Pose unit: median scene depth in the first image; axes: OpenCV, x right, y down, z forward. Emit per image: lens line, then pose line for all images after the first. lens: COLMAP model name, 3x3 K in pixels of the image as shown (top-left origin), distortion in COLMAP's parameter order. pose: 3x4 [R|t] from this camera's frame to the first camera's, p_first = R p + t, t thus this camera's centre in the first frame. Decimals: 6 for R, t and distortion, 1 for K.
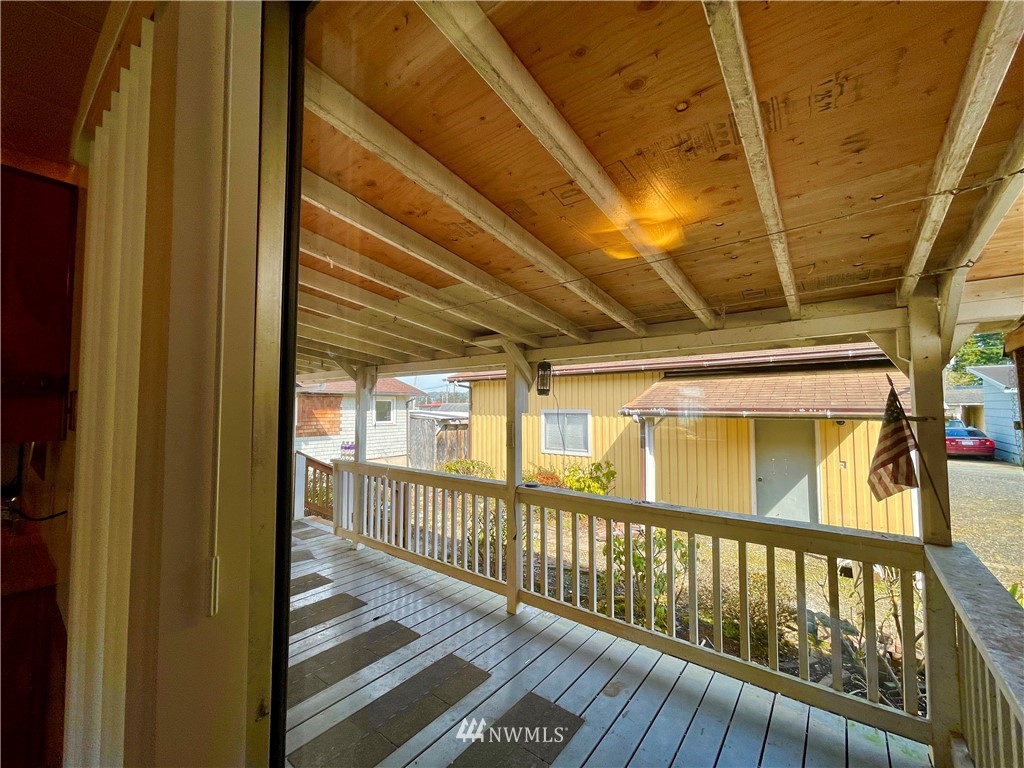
lens RADIAL K [[414.9, 0, 506.0], [0, 414.9, 389.1], [0, 0, 1]] dist [-0.002985, 0.001851]
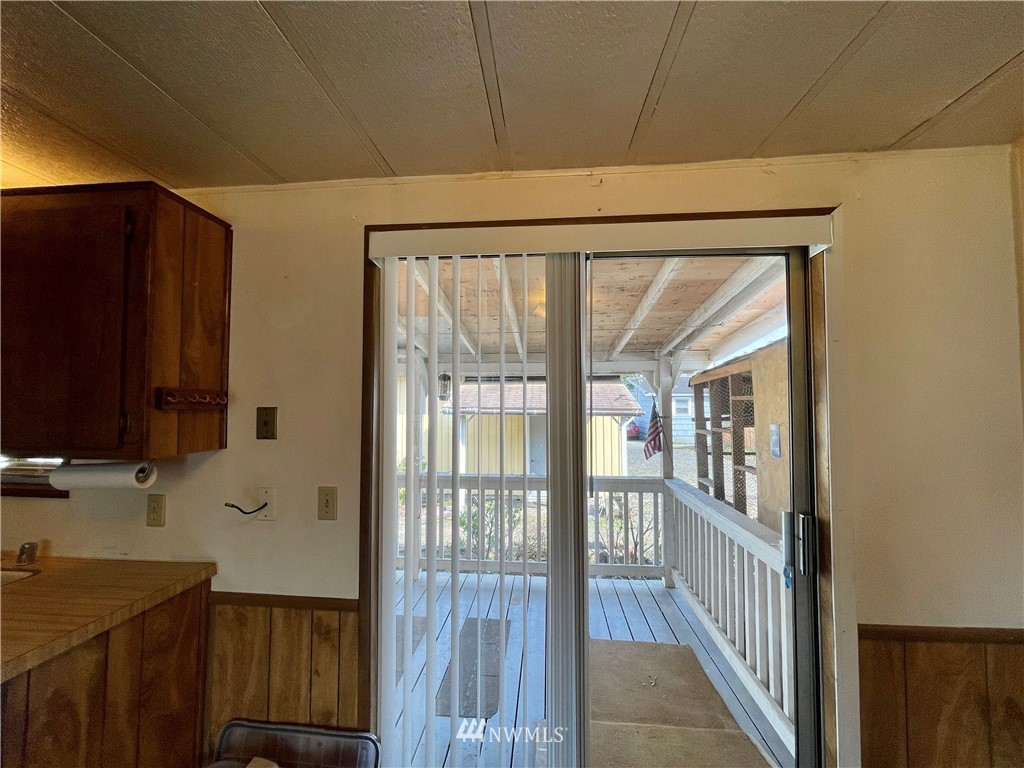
lens RADIAL K [[414.9, 0, 518.5], [0, 414.9, 387.8], [0, 0, 1]] dist [-0.002985, 0.001851]
pose [[0.821761, 0.024236, 0.569317, -0.531723], [-0.028785, 0.999585, -0.001004, -0.036105], [-0.569105, -0.015563, 0.822117, -0.181218]]
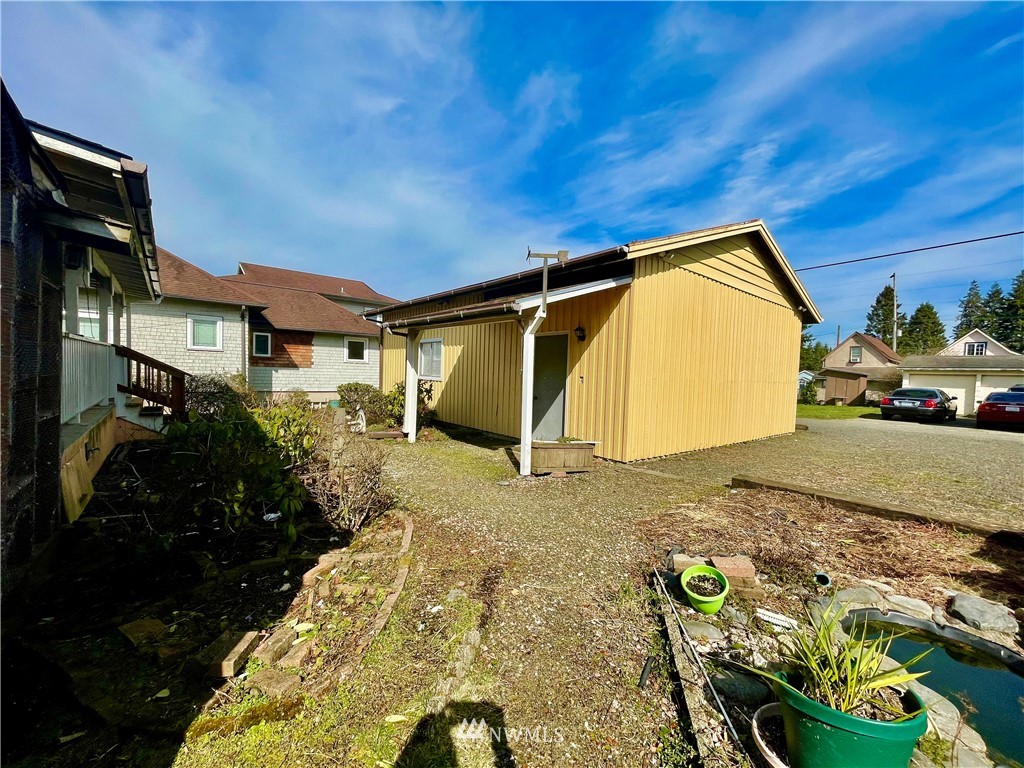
lens RADIAL K [[414.9, 0, 512.2], [0, 414.9, 387.4], [0, 0, 1]] dist [-0.002985, 0.001851]
pose [[0.979555, 0.040998, -0.196955, 2.237296], [-0.025234, 0.996322, 0.081890, 0.330571], [0.199588, -0.075246, 0.976987, -0.117633]]
